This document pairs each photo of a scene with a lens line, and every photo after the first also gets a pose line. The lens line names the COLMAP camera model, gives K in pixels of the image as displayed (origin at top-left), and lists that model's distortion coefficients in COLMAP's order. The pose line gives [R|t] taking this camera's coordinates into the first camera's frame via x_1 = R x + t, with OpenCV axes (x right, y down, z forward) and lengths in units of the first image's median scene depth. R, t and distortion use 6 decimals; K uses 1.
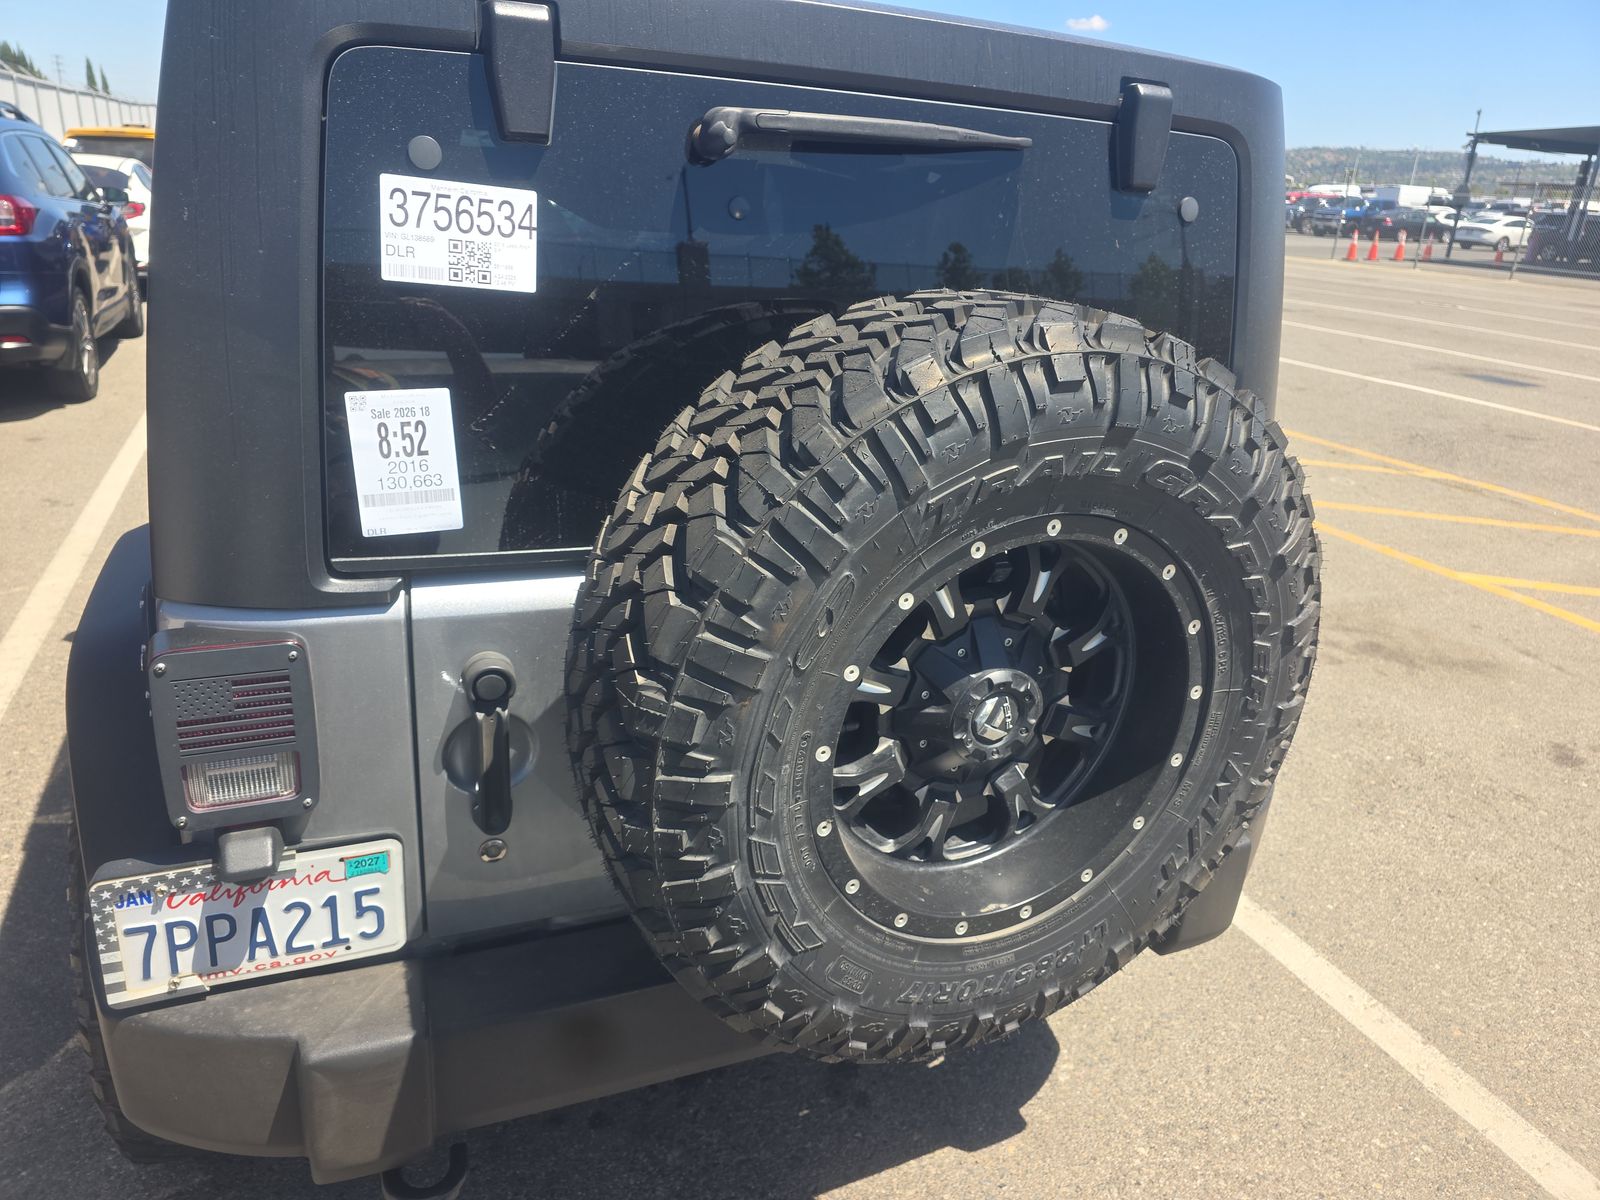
lens RADIAL K [[1071.0, 0, 806.7], [0, 1071.0, 595.0], [0, 0, 1]] dist [0.041968, -0.038916]
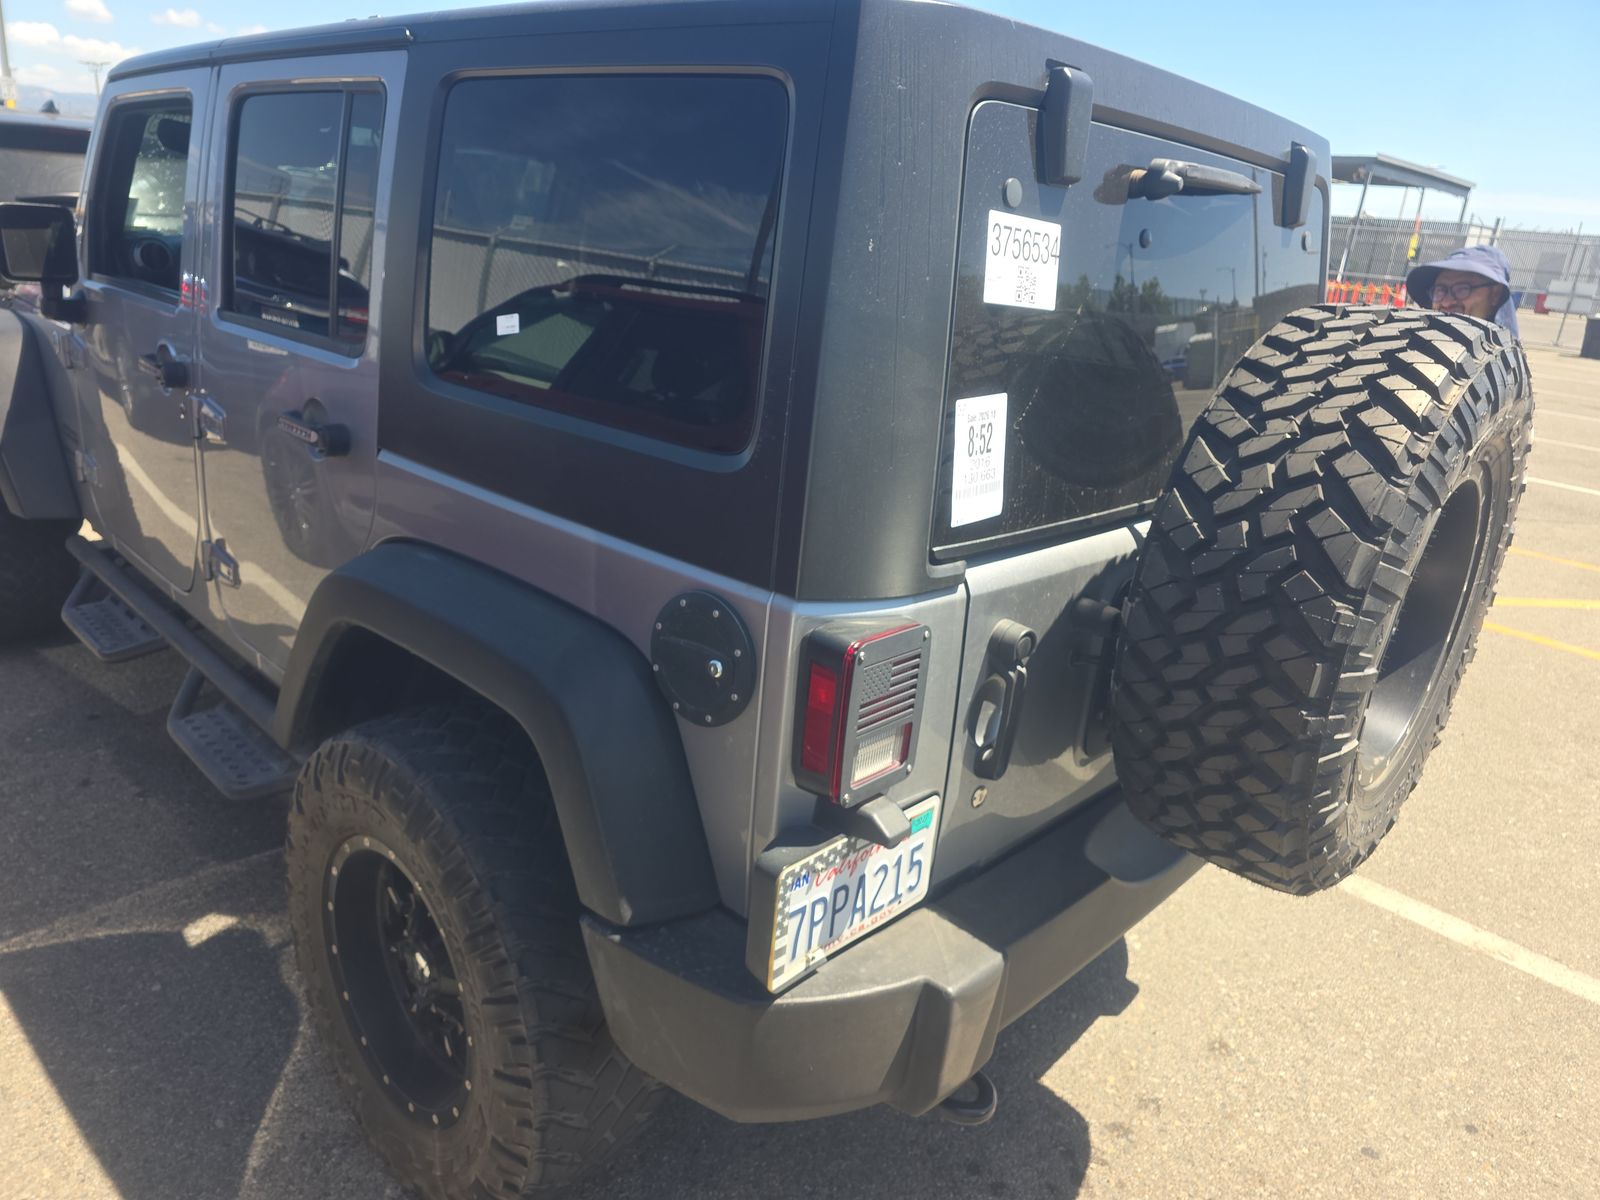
lens RADIAL K [[1071.0, 0, 804.0], [0, 1071.0, 596.9], [0, 0, 1]] dist [0.041968, -0.038916]
pose [[0.920052, -0.107933, 0.376635, -0.977626], [0.108151, 0.993920, 0.020634, -0.020147], [-0.376572, 0.021749, 0.926132, 0.009591]]
